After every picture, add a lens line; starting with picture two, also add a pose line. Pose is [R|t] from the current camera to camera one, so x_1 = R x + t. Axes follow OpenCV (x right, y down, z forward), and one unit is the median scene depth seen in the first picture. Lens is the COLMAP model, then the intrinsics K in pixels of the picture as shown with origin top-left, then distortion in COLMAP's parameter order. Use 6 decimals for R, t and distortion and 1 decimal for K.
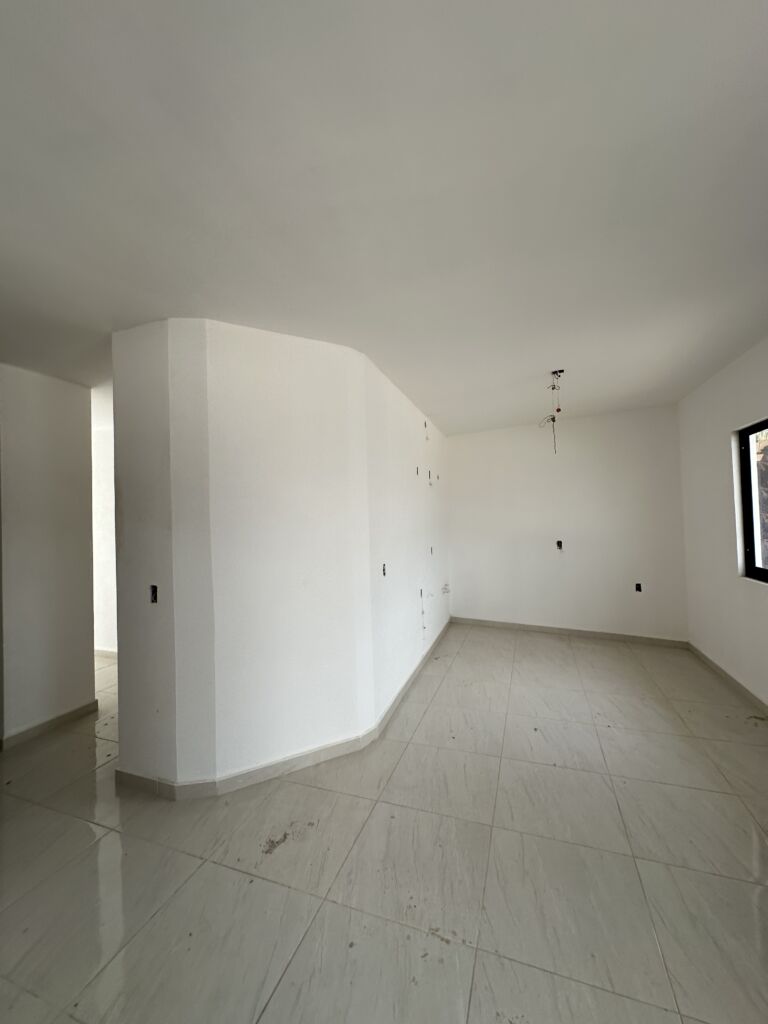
lens RADIAL K [[409.9, 0, 387.1], [0, 409.9, 511.9], [0, 0, 1]] dist [-0.001995, 0.000900]
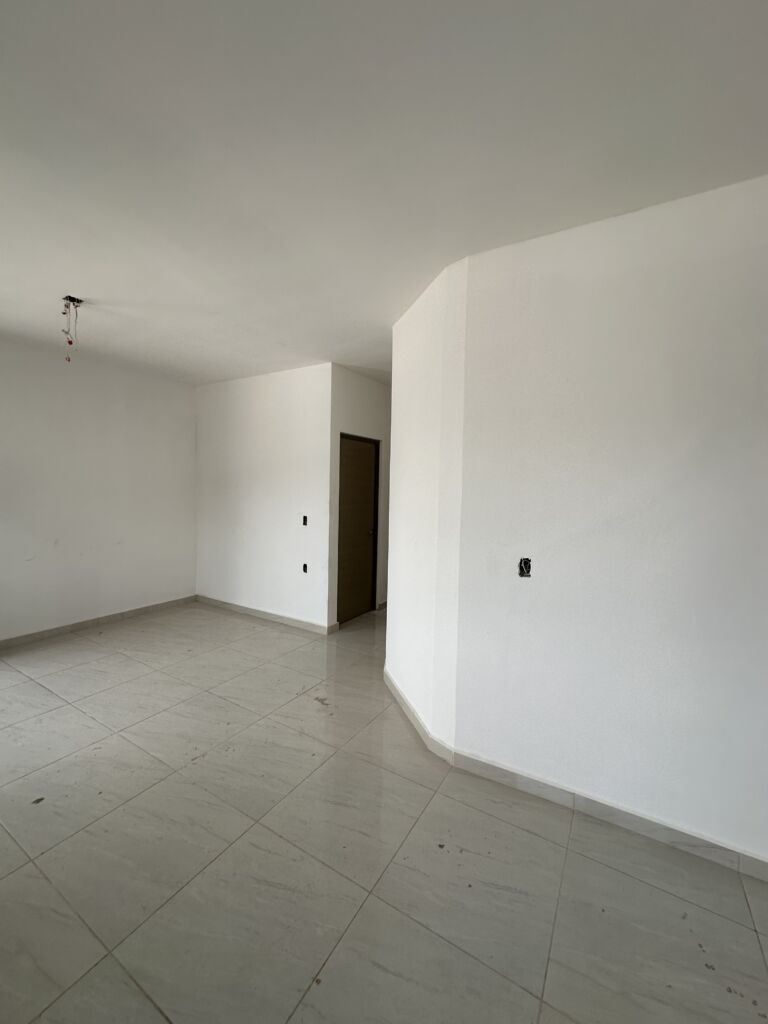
lens RADIAL K [[409.9, 0, 387.8], [0, 409.9, 513.1], [0, 0, 1]] dist [-0.001995, 0.000900]
pose [[-0.198118, 0.090526, -0.975989, 1.101407], [0.012439, 0.995878, 0.089846, -0.005399], [0.980099, 0.005659, -0.198427, 1.560712]]
